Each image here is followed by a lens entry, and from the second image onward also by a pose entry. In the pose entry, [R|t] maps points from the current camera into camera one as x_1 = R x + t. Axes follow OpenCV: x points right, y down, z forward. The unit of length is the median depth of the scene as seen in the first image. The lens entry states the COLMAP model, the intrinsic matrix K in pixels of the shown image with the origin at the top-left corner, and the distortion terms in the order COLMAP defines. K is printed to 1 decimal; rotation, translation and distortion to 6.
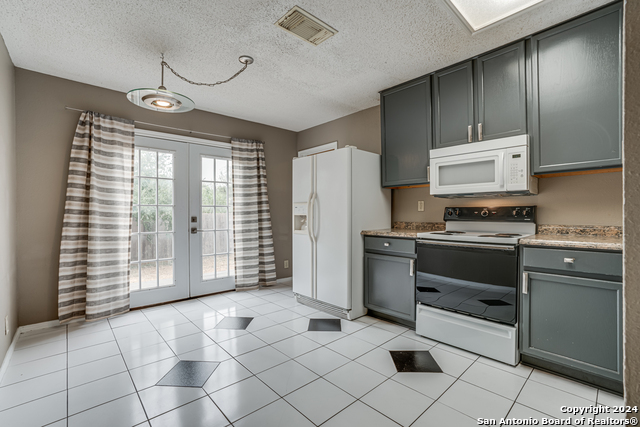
lens RADIAL K [[283.2, 0, 316.9], [0, 283.2, 211.6], [0, 0, 1]] dist [-0.001684, 0.000868]
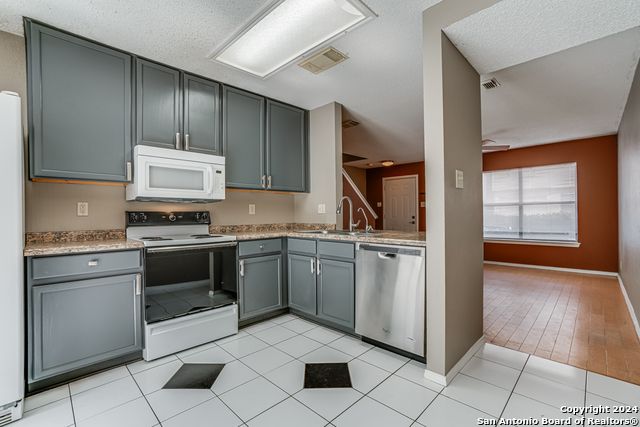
lens RADIAL K [[283.2, 0, 316.8], [0, 283.2, 215.0], [0, 0, 1]] dist [-0.001684, 0.000868]
pose [[0.000643, 0.006265, 0.999980, -0.506773], [0.005261, 0.999967, -0.006268, 0.005506], [-0.999986, 0.005265, 0.000610, 0.512642]]
